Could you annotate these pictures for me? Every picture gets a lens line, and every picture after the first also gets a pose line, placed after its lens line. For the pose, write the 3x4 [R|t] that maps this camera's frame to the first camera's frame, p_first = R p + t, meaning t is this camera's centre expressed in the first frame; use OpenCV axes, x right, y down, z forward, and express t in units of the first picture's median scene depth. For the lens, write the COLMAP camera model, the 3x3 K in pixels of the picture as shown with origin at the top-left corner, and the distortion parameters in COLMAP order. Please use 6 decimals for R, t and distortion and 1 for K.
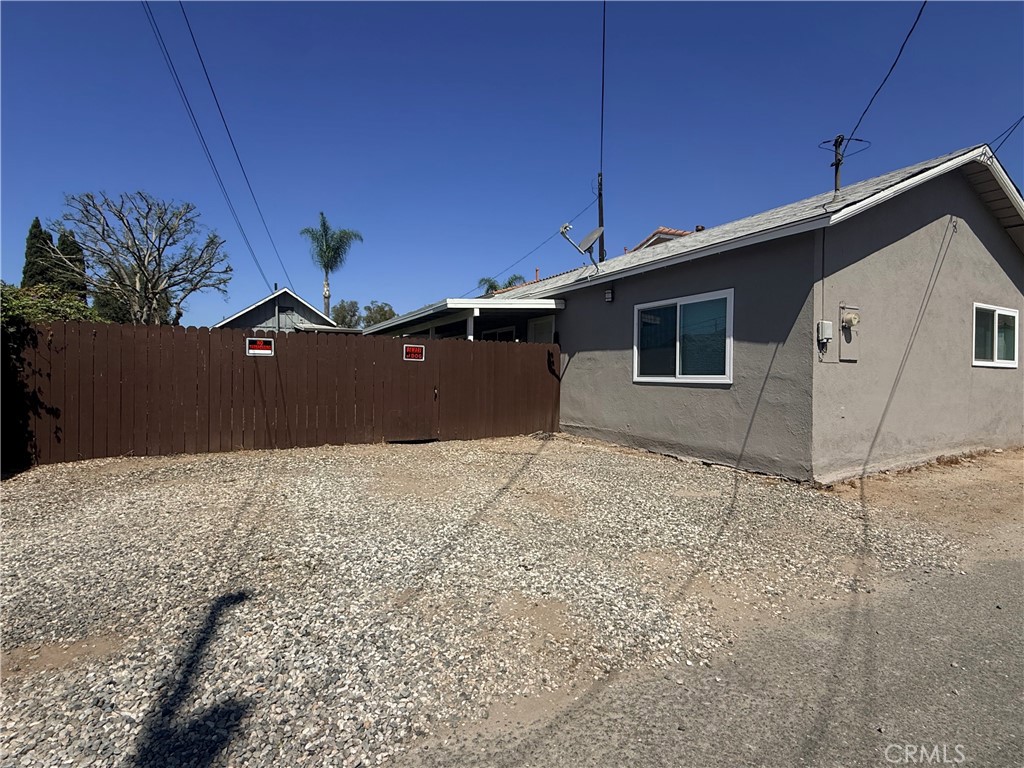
lens RADIAL K [[505.3, 0, 515.9], [0, 505.3, 381.8], [0, 0, 1]] dist [-0.003193, -0.000577]
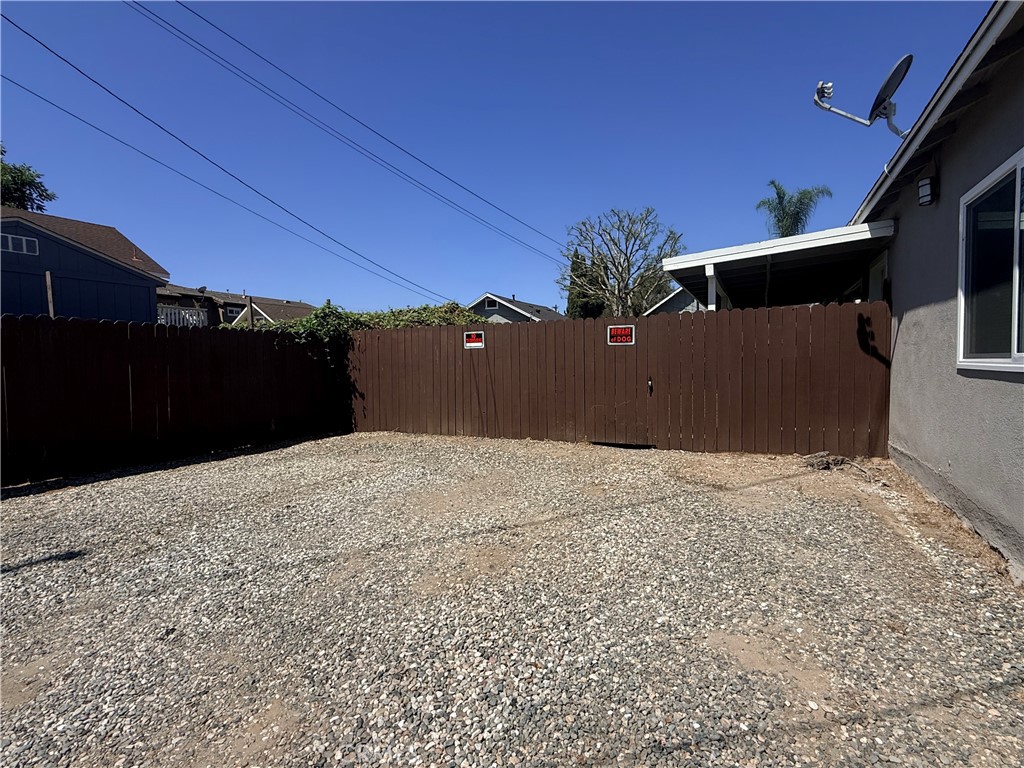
lens RADIAL K [[505.3, 0, 513.0], [0, 505.3, 385.6], [0, 0, 1]] dist [-0.003193, -0.000577]
pose [[0.575652, 0.017308, -0.817511, 0.365083], [0.013820, 0.999427, 0.030890, -0.004357], [0.817578, -0.029080, 0.575084, 0.403703]]
